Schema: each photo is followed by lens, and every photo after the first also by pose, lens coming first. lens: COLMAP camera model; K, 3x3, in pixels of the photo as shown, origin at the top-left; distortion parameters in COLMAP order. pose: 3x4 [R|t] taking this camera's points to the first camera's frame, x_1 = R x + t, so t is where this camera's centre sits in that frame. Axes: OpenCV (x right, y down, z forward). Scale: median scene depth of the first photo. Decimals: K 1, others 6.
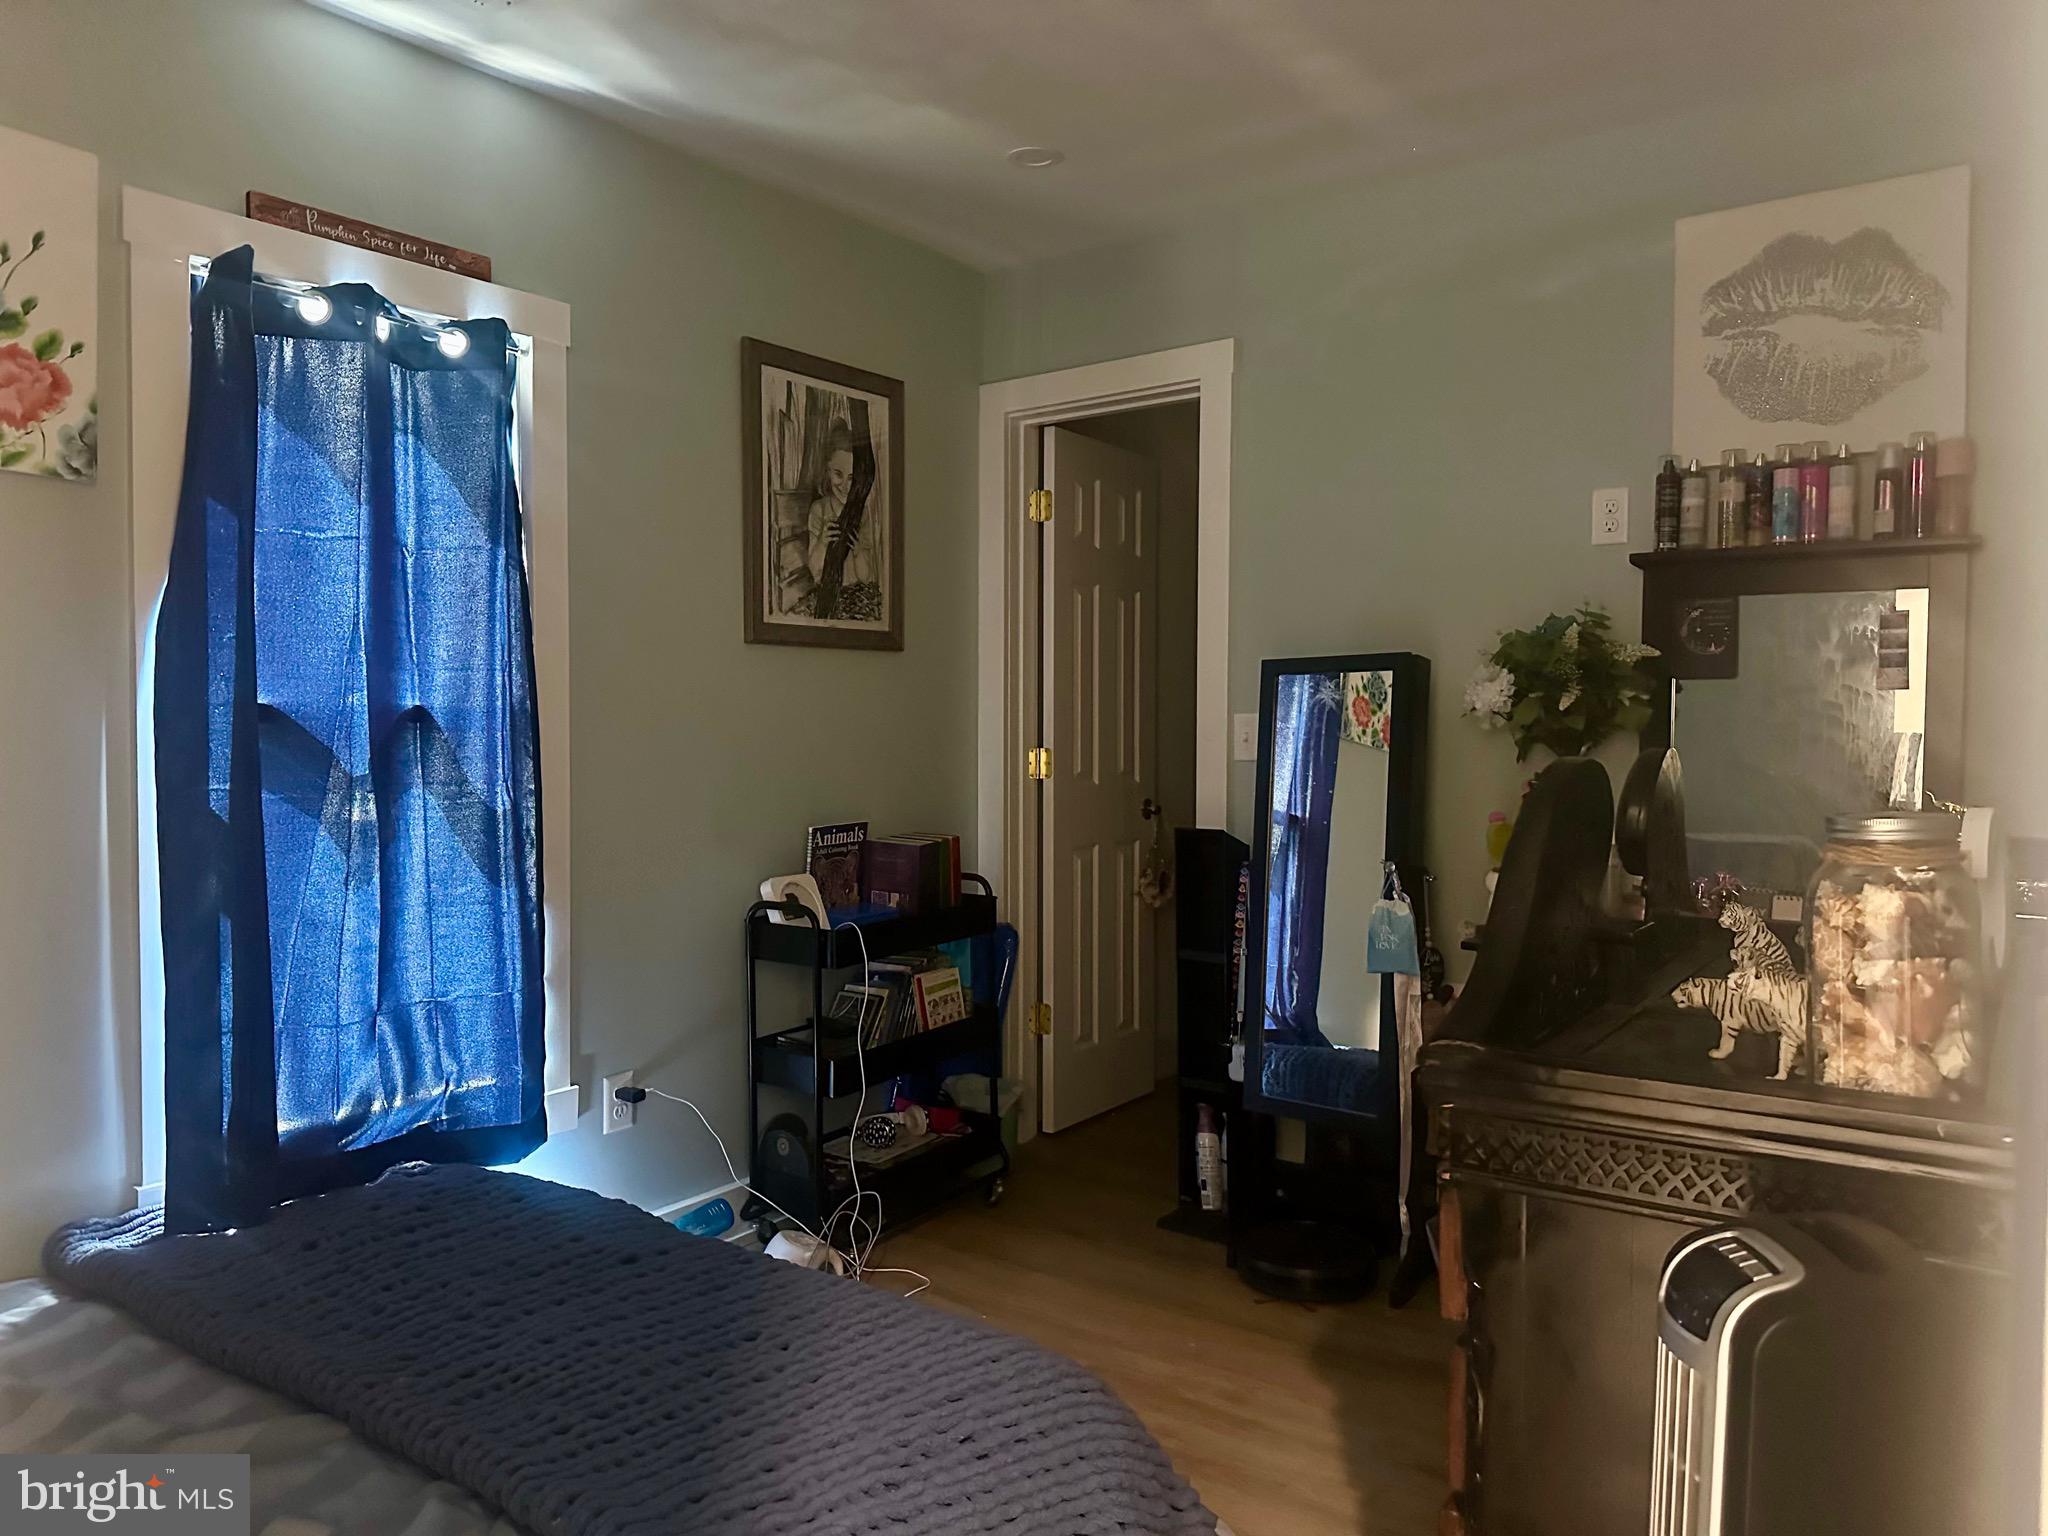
lens RADIAL K [[1421.2, 0, 1004.8], [0, 1421.2, 776.6], [0, 0, 1]] dist [0.049476, -0.064856]
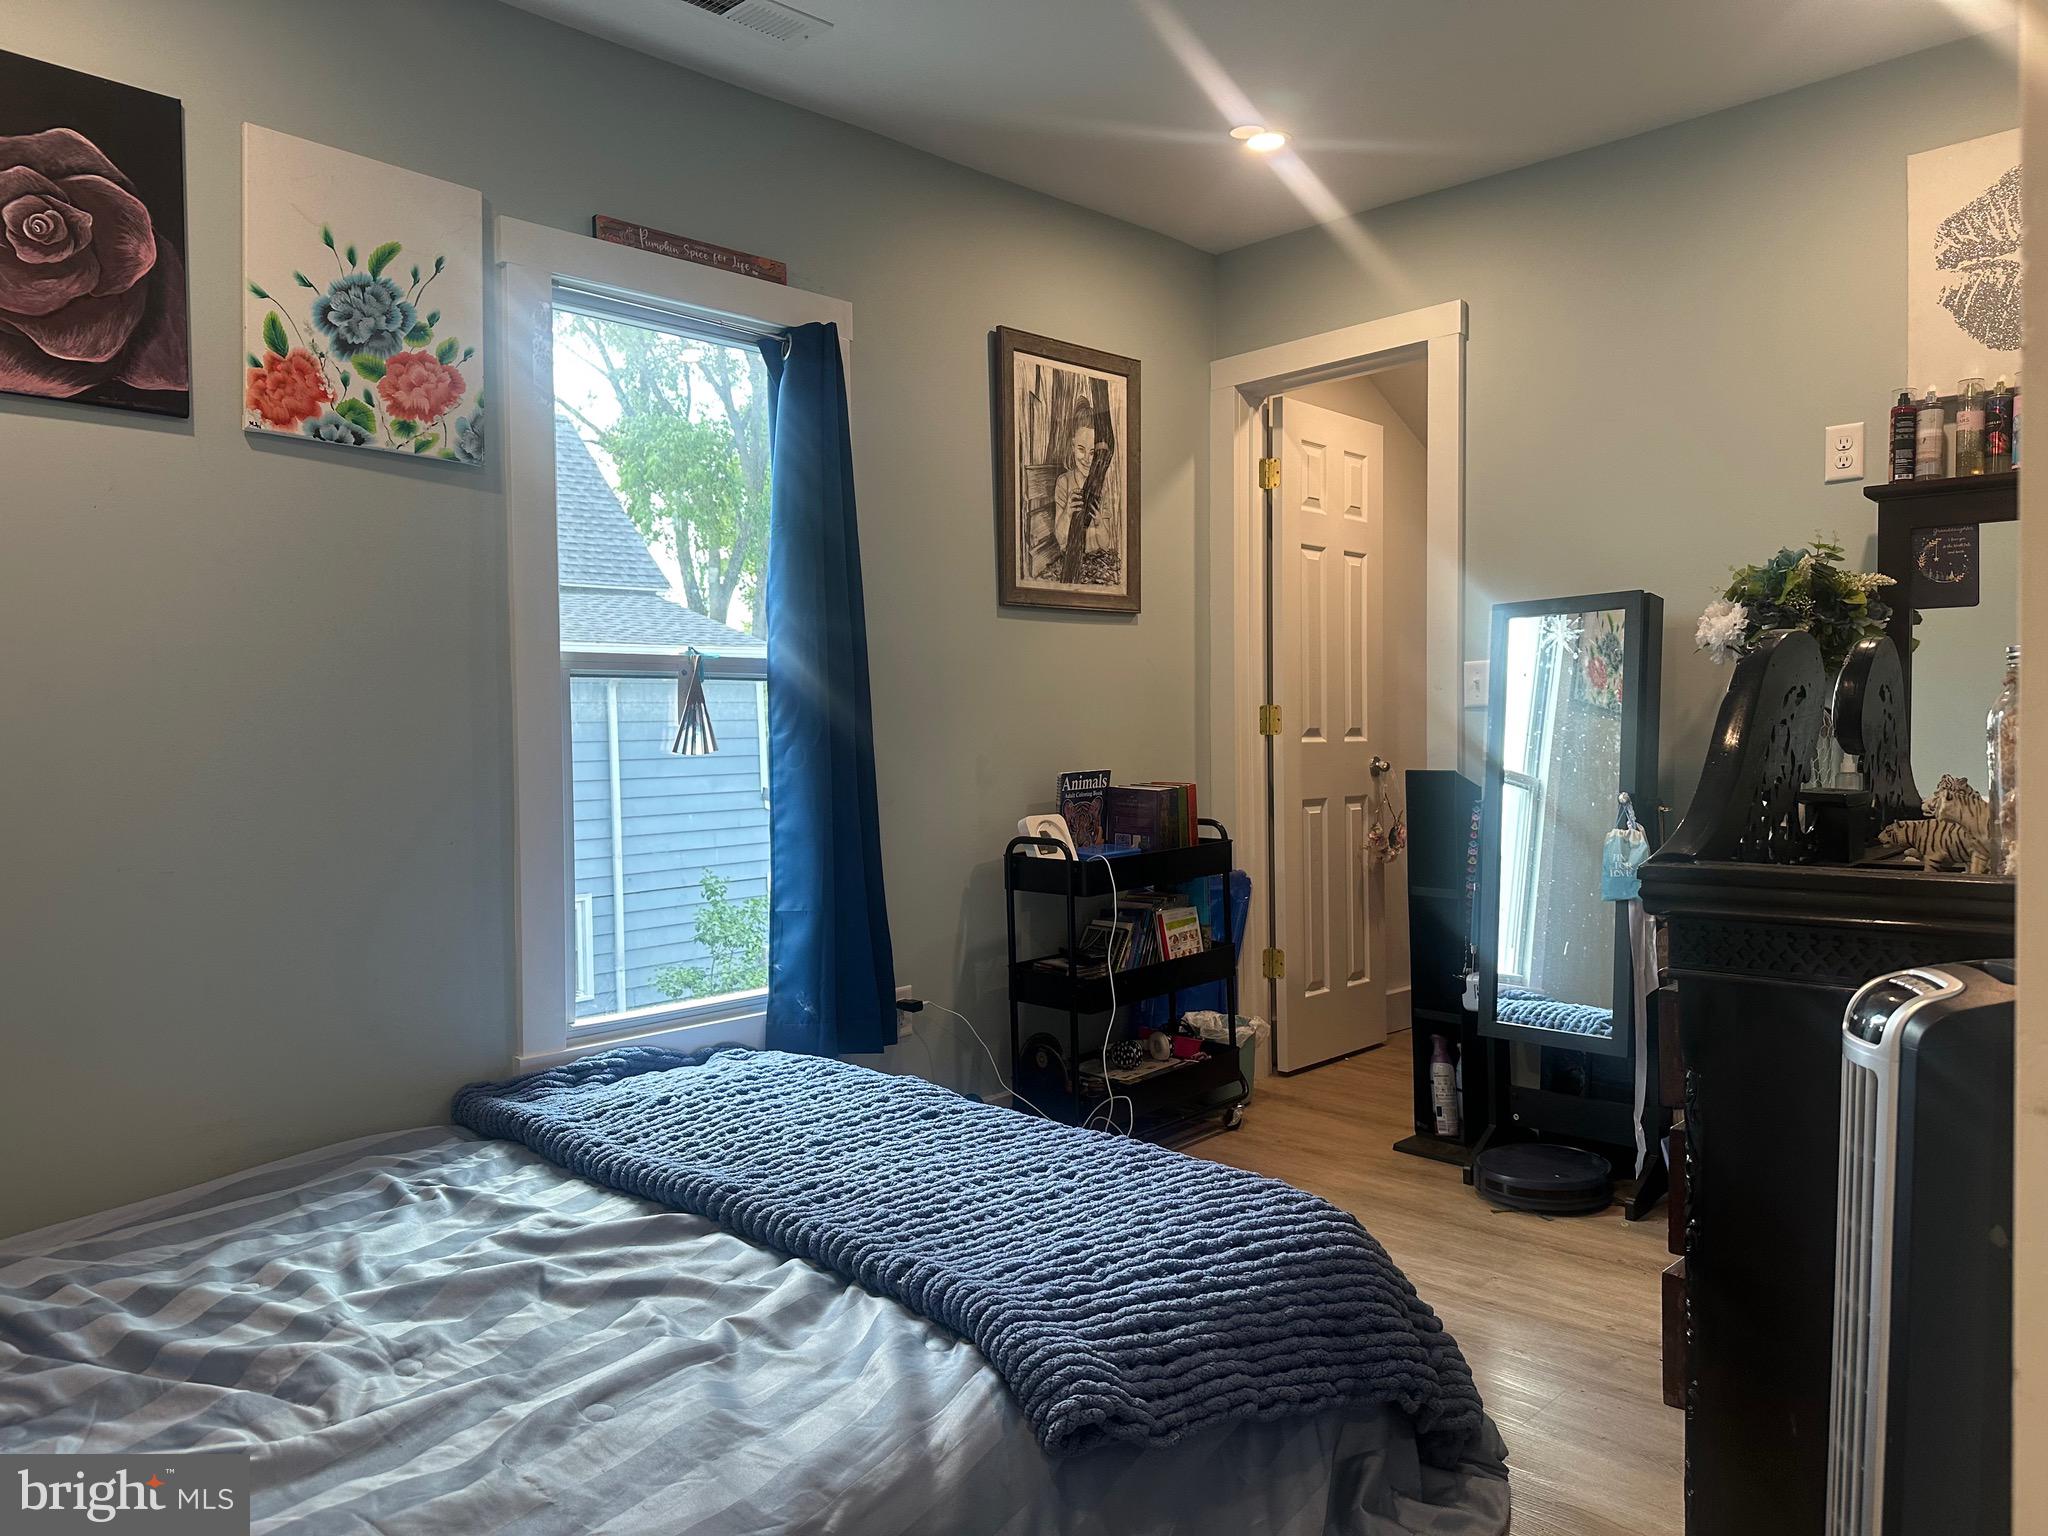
lens RADIAL K [[1421.2, 0, 1020.8], [0, 1421.2, 776.7], [0, 0, 1]] dist [0.049476, -0.064856]
pose [[0.990326, -0.011147, -0.138314, -0.018162], [0.010839, 0.999937, -0.002982, 0.045917], [0.138339, 0.001454, 0.990384, -0.089408]]
